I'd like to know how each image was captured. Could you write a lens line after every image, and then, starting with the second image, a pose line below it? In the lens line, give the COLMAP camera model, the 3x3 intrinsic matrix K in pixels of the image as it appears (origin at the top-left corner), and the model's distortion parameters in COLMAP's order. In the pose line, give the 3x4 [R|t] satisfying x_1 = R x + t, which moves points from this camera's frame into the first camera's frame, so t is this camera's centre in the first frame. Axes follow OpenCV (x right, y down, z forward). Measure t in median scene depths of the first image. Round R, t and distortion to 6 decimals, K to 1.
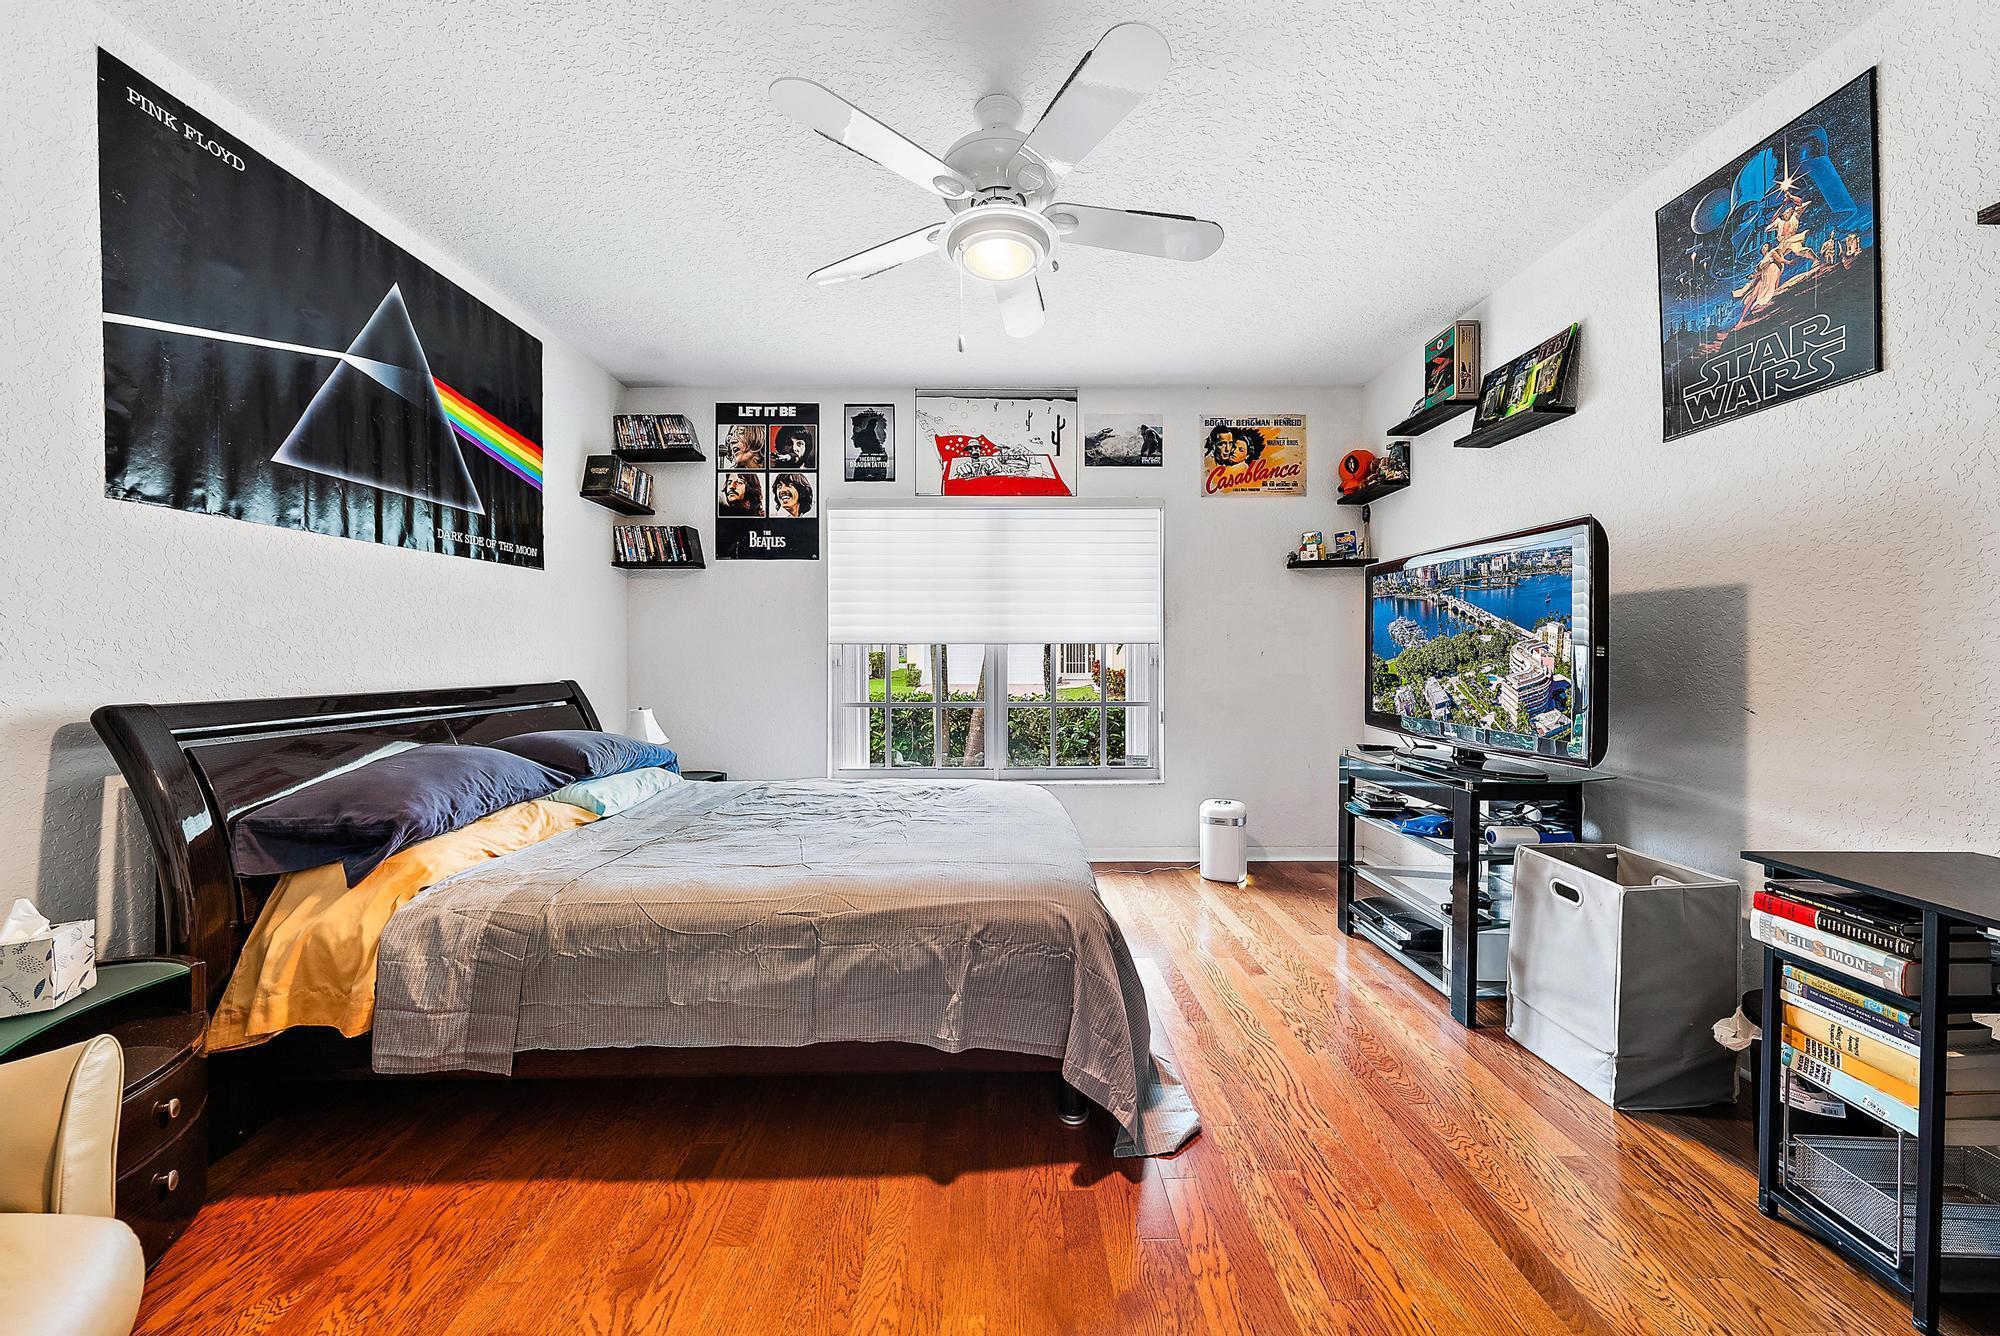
lens RADIAL K [[691.3, 0, 999.8], [0, 691.3, 664.8], [0, 0, 1]] dist [0.000635, -0.001786]
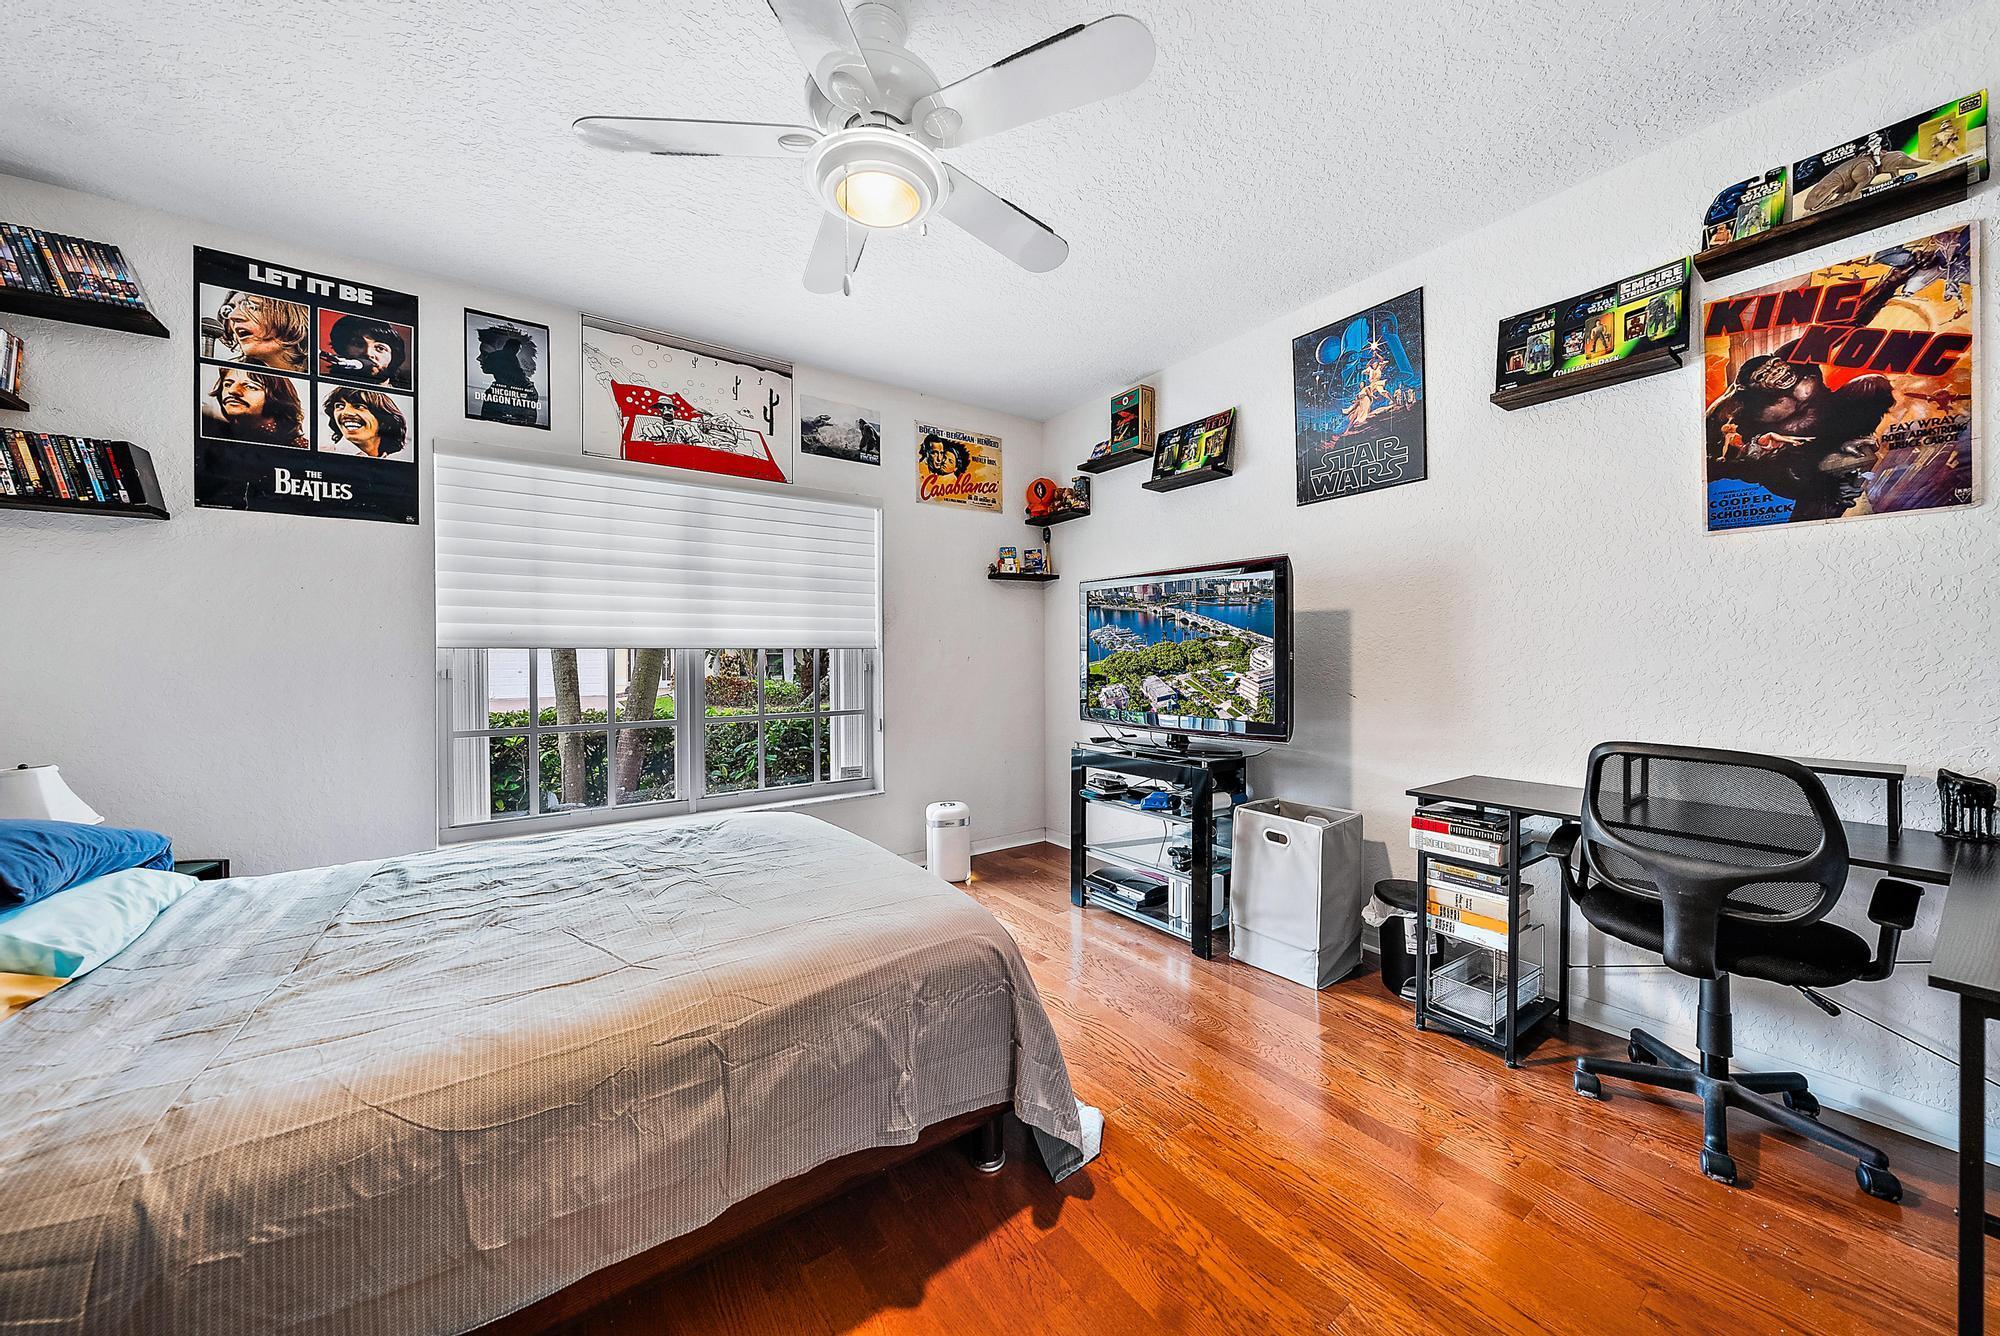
lens RADIAL K [[697.6, 0, 1000.0], [0, 697.6, 668.0], [0, 0, 1]] dist [-0.001913, -0.000278]
pose [[0.816542, -0.013234, 0.577134, -0.232713], [0.014611, 0.999891, 0.002256, -0.004227], [-0.577101, 0.006591, 0.816646, 0.129125]]
